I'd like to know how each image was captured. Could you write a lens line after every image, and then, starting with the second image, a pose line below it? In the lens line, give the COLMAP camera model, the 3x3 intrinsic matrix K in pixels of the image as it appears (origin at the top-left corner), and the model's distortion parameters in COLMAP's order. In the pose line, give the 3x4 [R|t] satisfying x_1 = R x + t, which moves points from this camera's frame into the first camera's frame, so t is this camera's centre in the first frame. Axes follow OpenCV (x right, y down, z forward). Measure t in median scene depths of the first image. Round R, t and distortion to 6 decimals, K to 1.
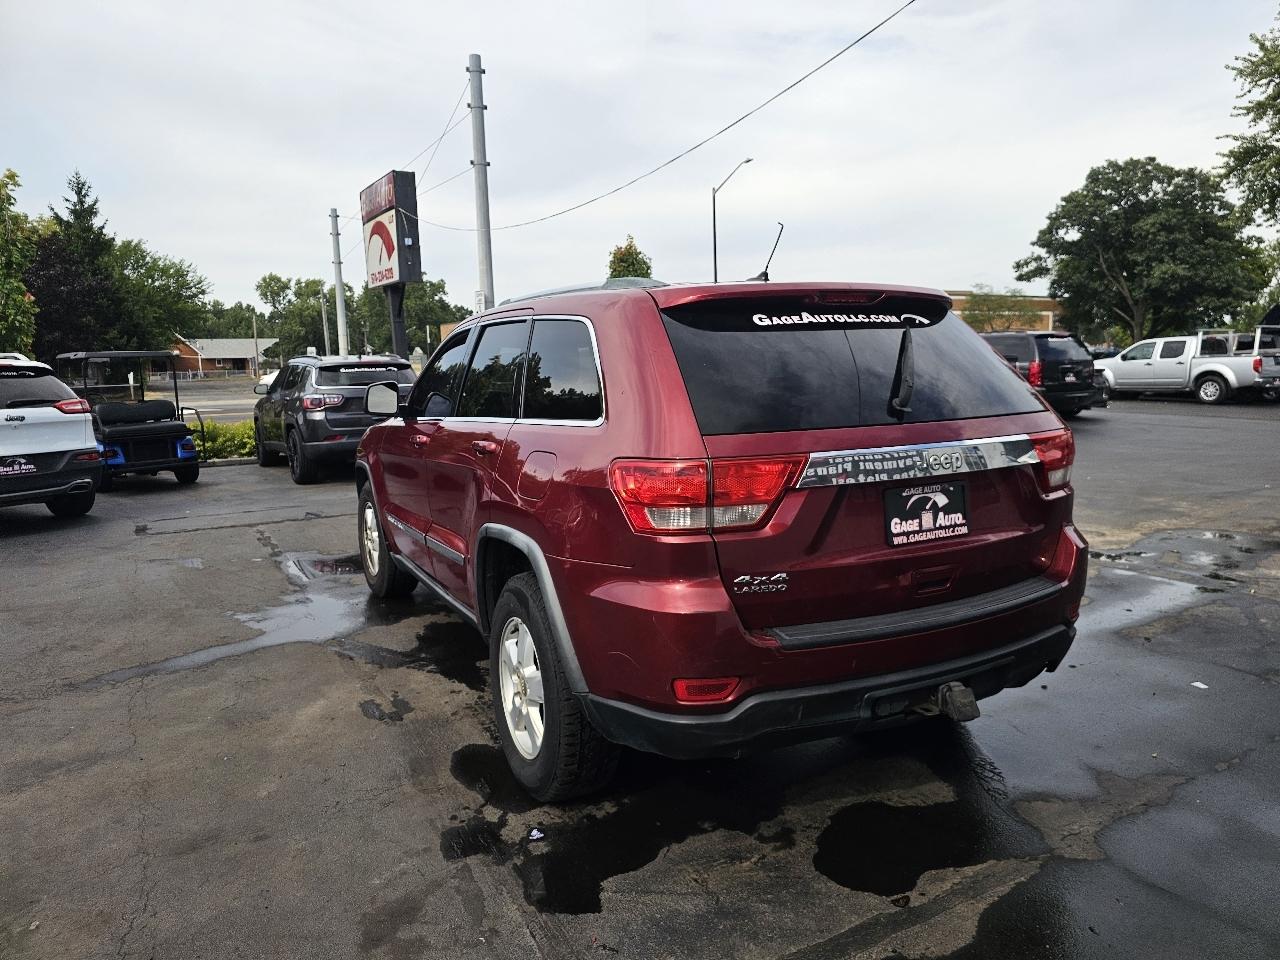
lens RADIAL K [[863.2, 0, 646.0], [0, 863.2, 460.3], [0, 0, 1]] dist [0.052256, -0.052344]
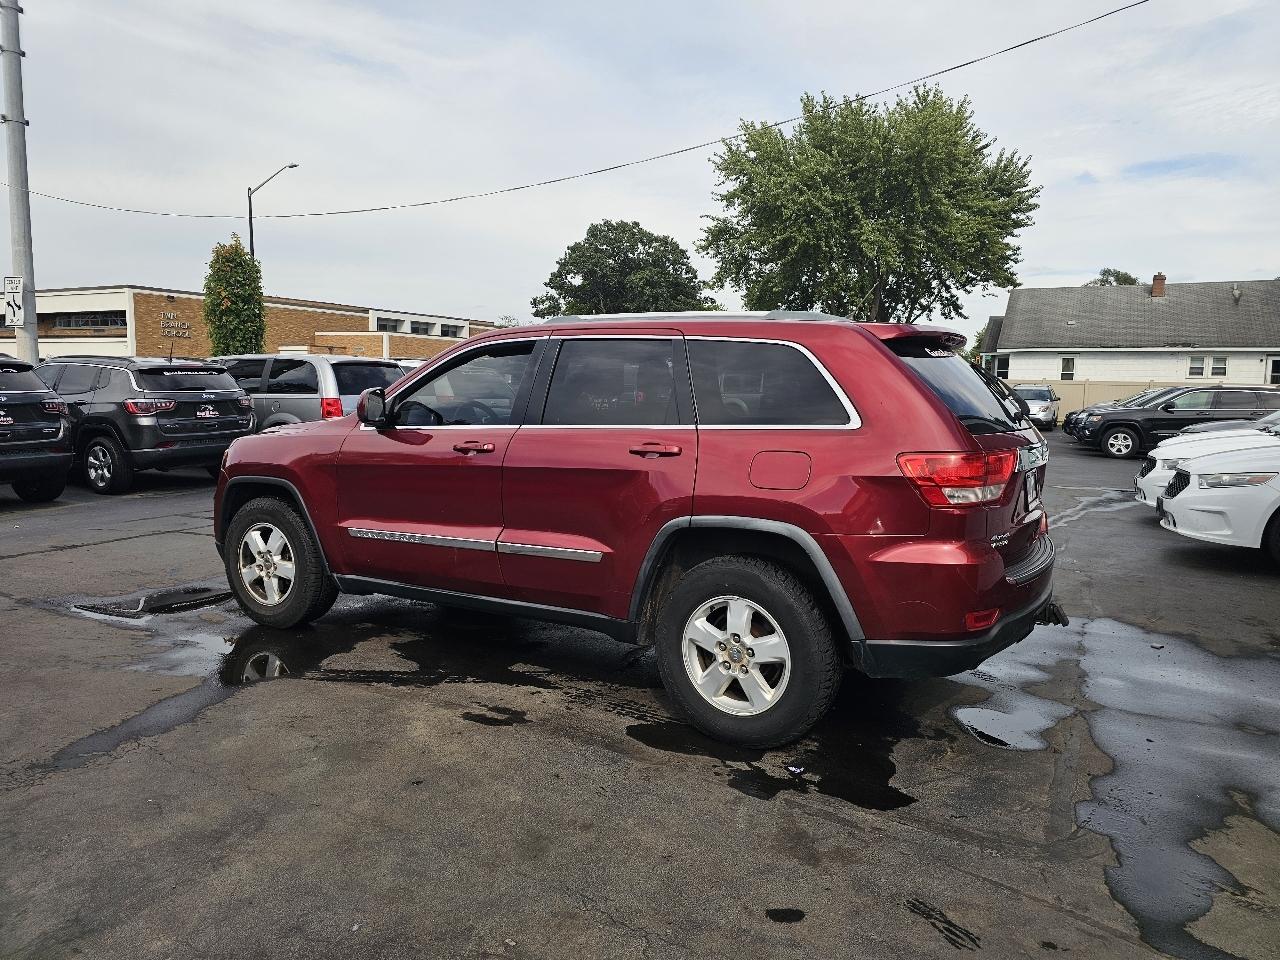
lens RADIAL K [[856.3, 0, 653.3], [0, 856.3, 466.0], [0, 0, 1]] dist [0.052064, -0.043777]
pose [[0.846351, -0.013273, 0.532460, -0.111659], [0.023647, 0.999640, -0.012669, 0.002684], [-0.532101, 0.023314, 0.846360, 0.010830]]
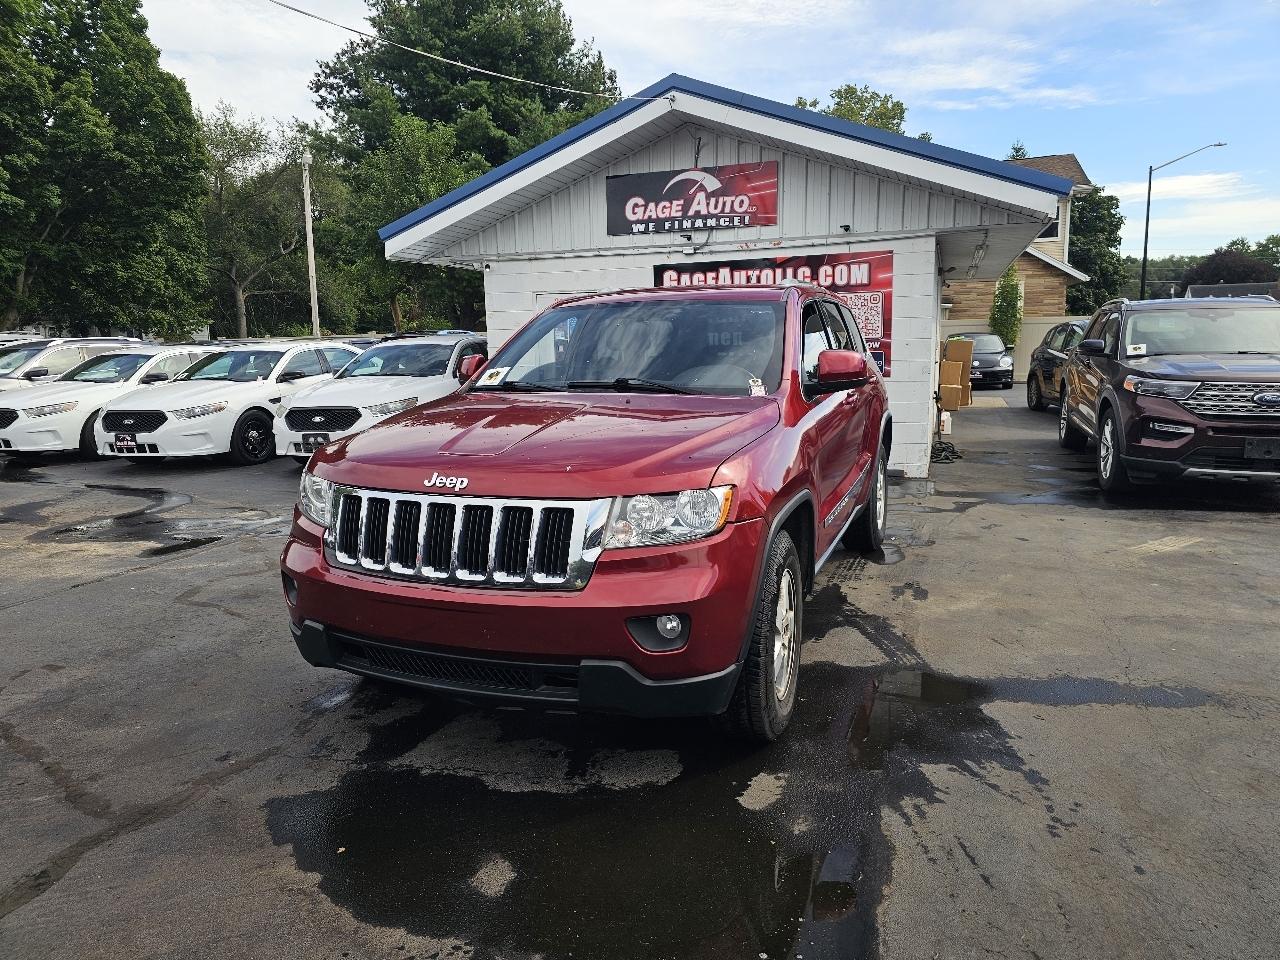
lens RADIAL K [[854.0, 0, 632.2], [0, 854.0, 462.7], [0, 0, 1]] dist [0.056016, -0.051147]
pose [[-0.647529, -0.077048, 0.758135, -0.166320], [0.120570, 0.971985, 0.201761, -0.035949], [-0.752442, 0.222054, -0.620100, 0.346943]]
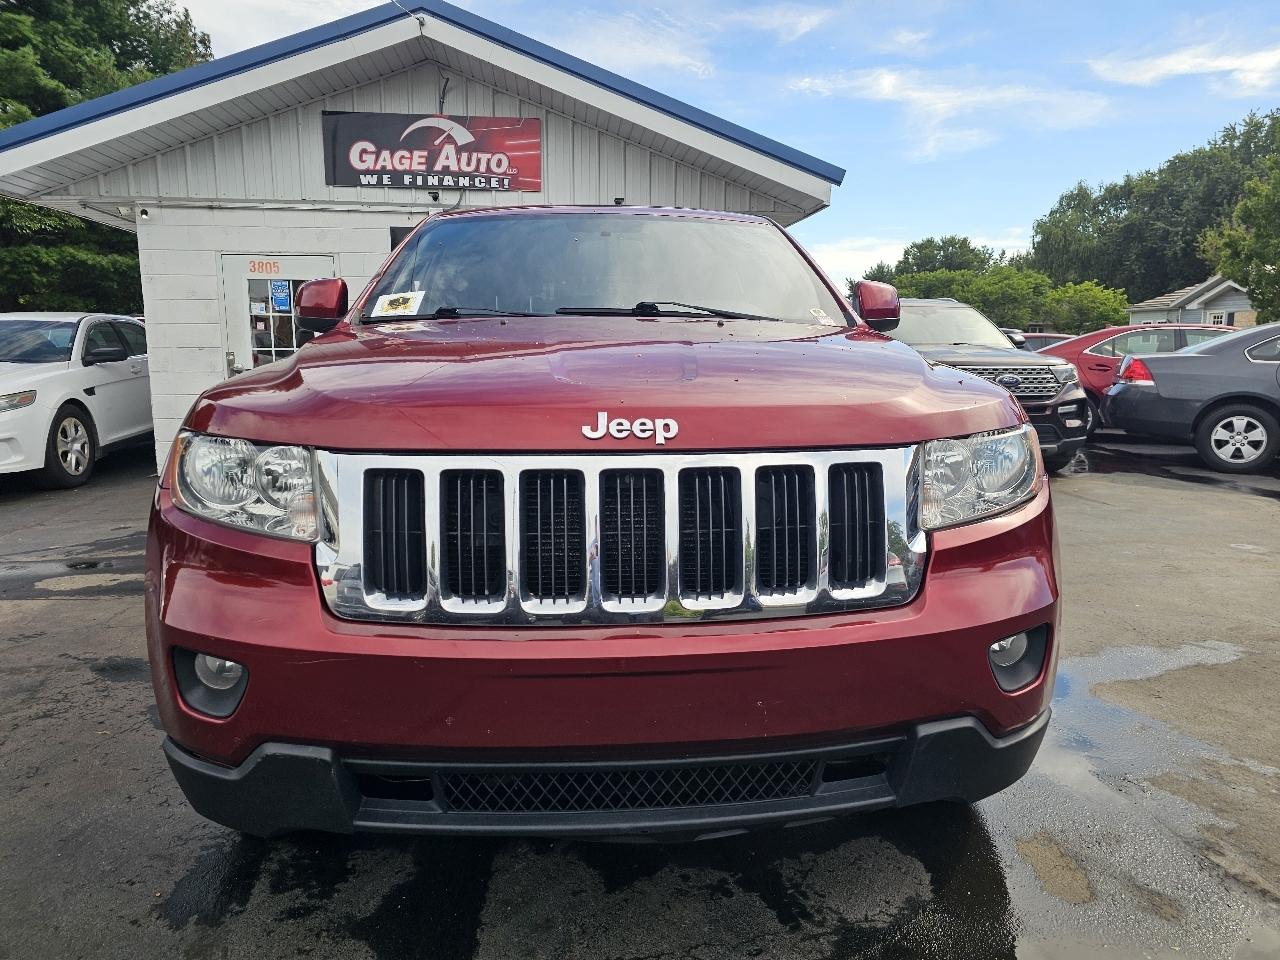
lens RADIAL K [[856.3, 0, 653.3], [0, 856.3, 466.0], [0, 0, 1]] dist [0.052064, -0.043777]
pose [[-0.921097, -0.029406, 0.388222, -0.083751], [0.065508, 0.971222, 0.228989, -0.023700], [-0.383784, 0.236353, -0.892663, 0.348594]]
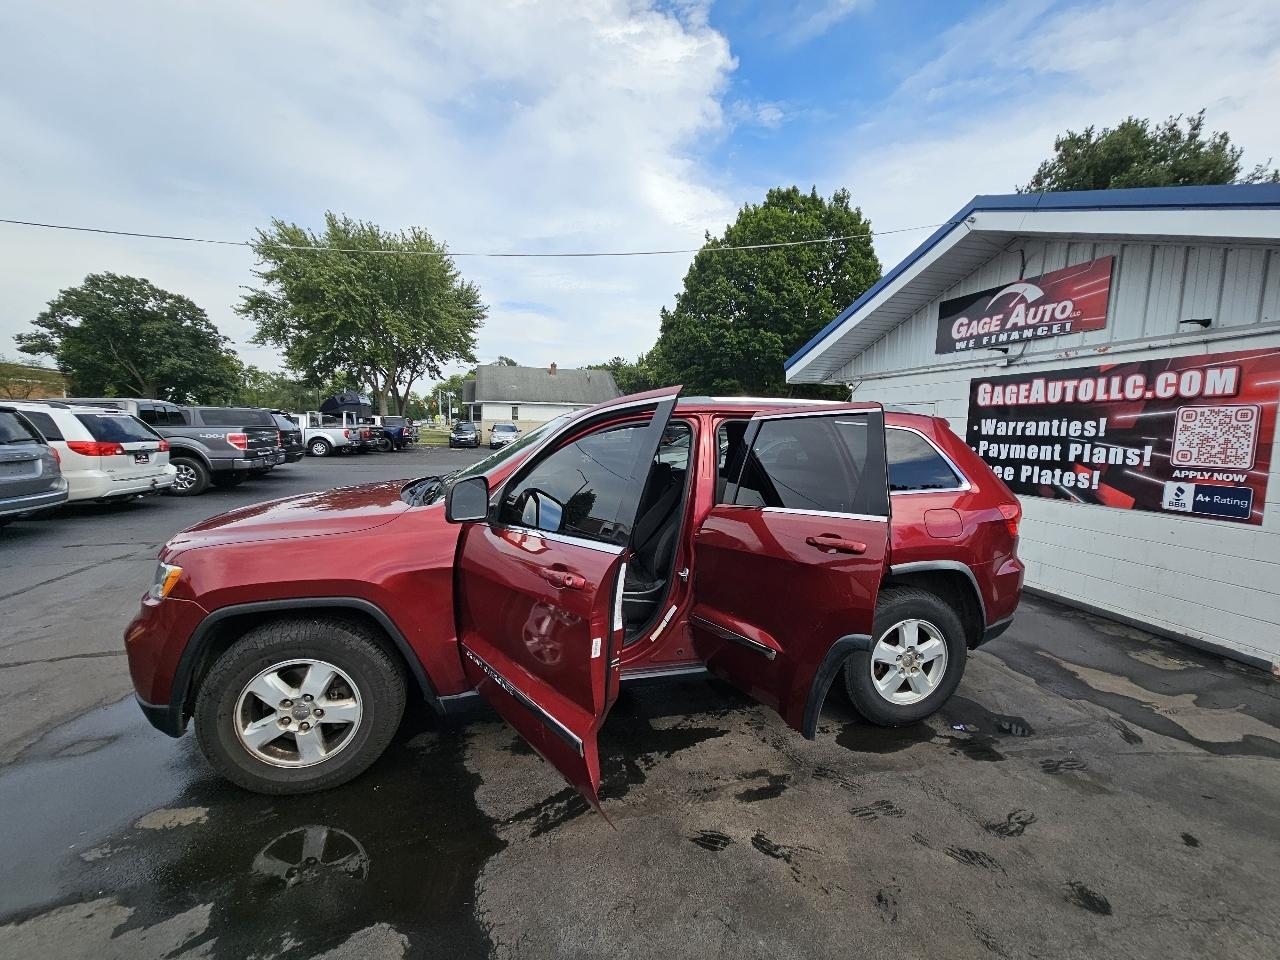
lens RADIAL K [[519.2, 0, 641.5], [0, 519.2, 479.2], [0, 0, 1]] dist [-0.001389, -0.000057]
pose [[0.253927, -0.069841, 0.964699, -0.152287], [0.082253, 0.995336, 0.050408, -0.020534], [-0.963720, 0.066550, 0.258487, 0.159172]]
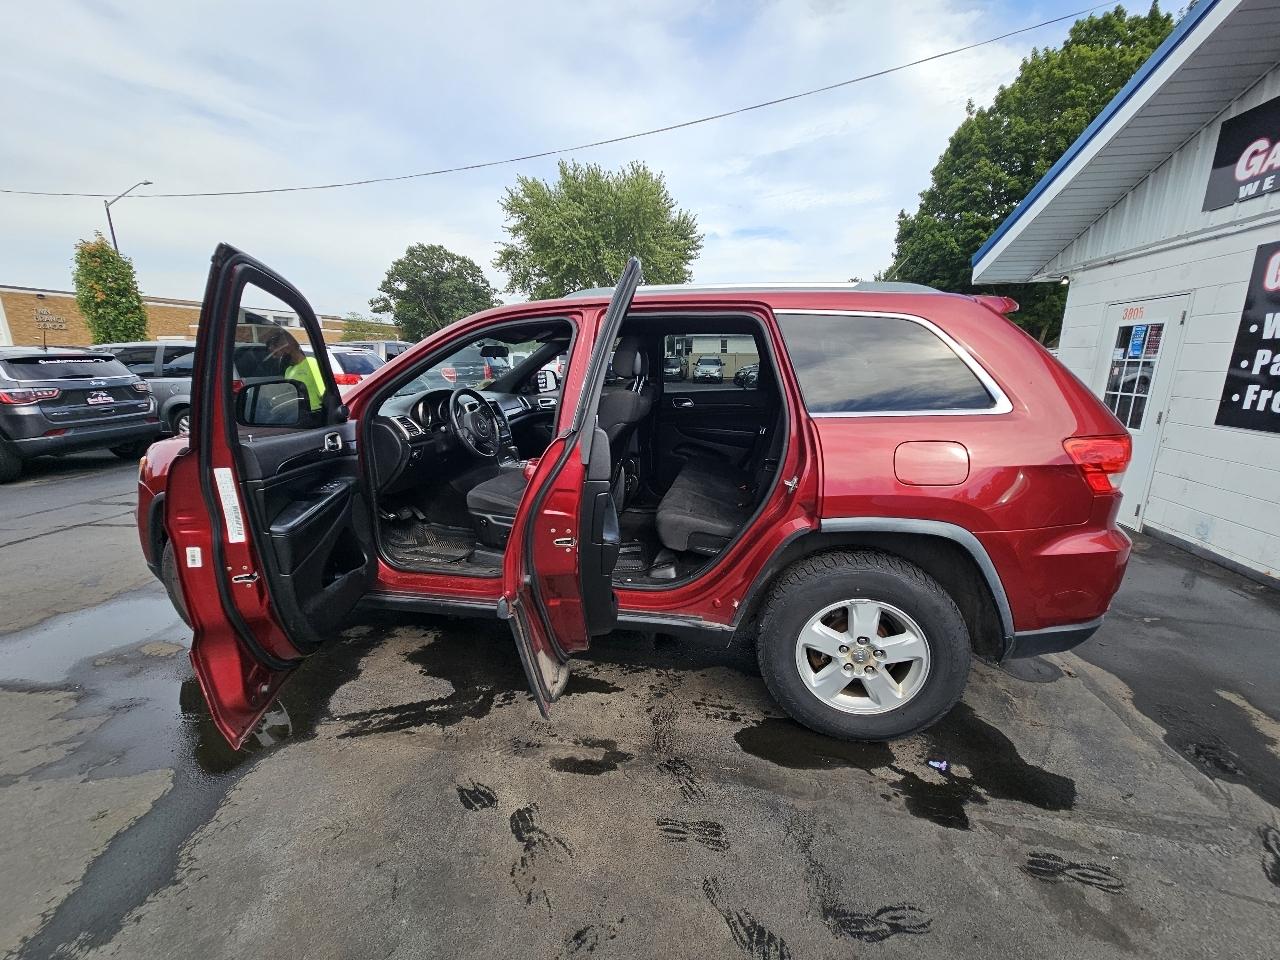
lens RADIAL K [[519.4, 0, 641.7], [0, 519.4, 480.5], [0, 0, 1]] dist [0.001509, -0.001959]
pose [[0.629912, -0.156637, 0.760707, -0.104049], [0.076294, 0.987194, 0.140097, -0.009844], [-0.772910, -0.030211, 0.633796, 0.106399]]
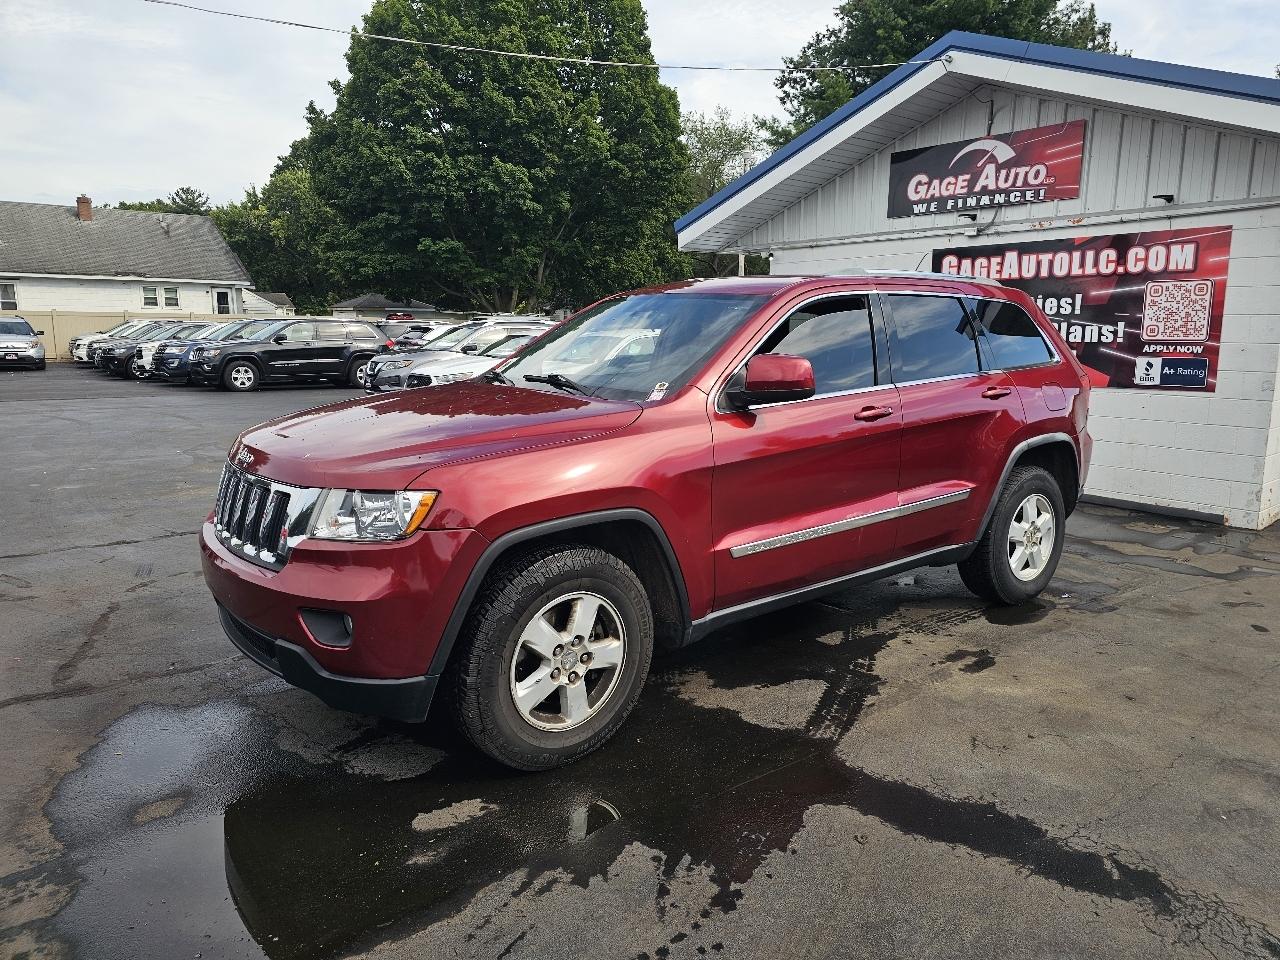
lens RADIAL K [[856.1, 0, 656.6], [0, 856.1, 463.5], [0, 0, 1]] dist [0.051955, -0.053118]
pose [[-0.187893, -0.134352, 0.972957, -0.201603], [0.110321, 0.981445, 0.156829, -0.025300], [-0.975974, 0.136805, -0.169585, 0.252996]]
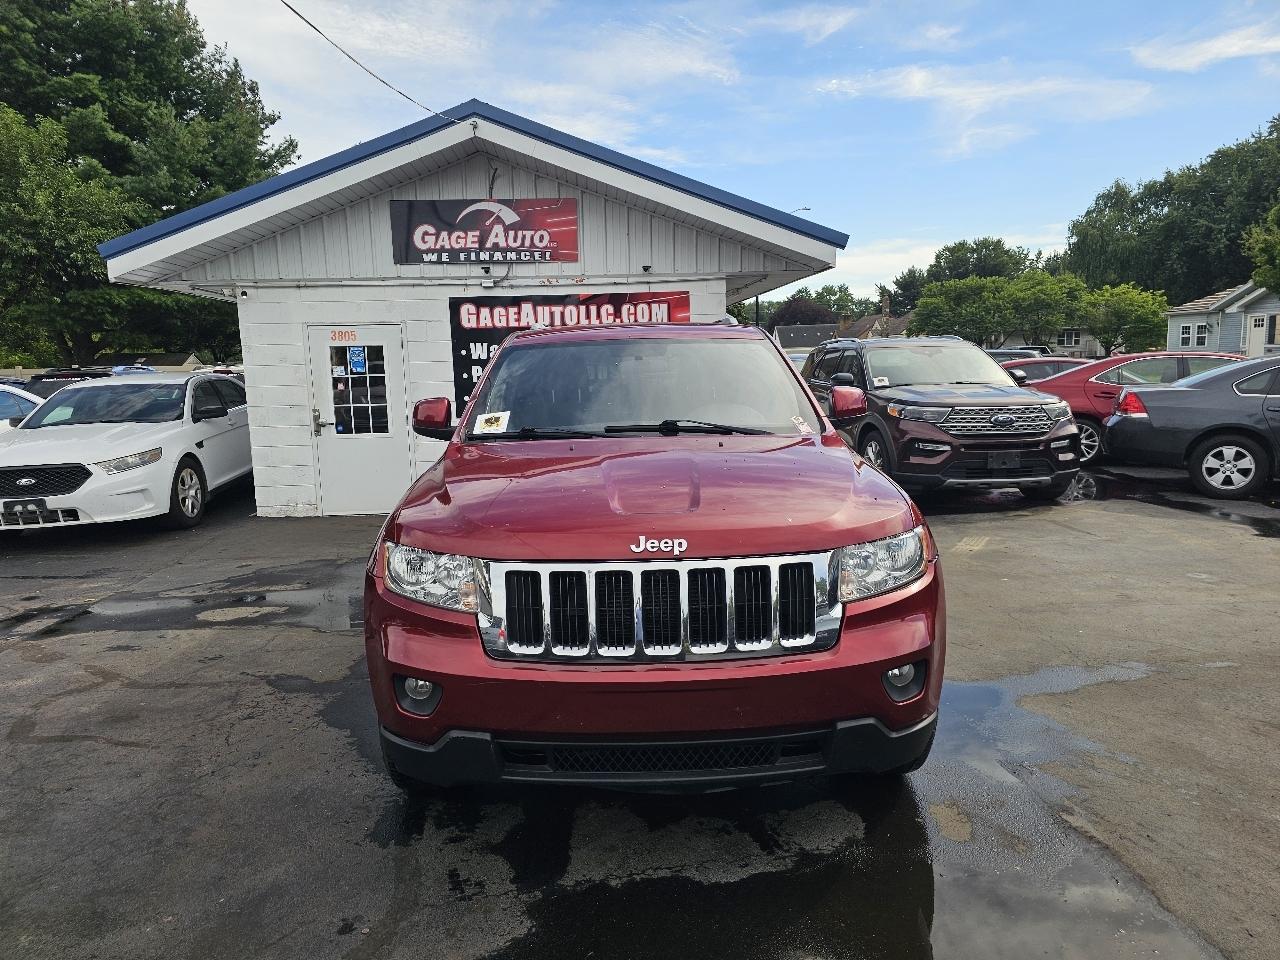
lens RADIAL K [[850.2, 0, 625.1], [0, 850.2, 482.6], [0, 0, 1]] dist [0.072965, -0.069610]
pose [[-0.892874, -0.017883, 0.449952, -0.101396], [0.096753, 0.968256, 0.230476, -0.044506], [-0.439790, 0.249320, -0.862800, 0.383715]]
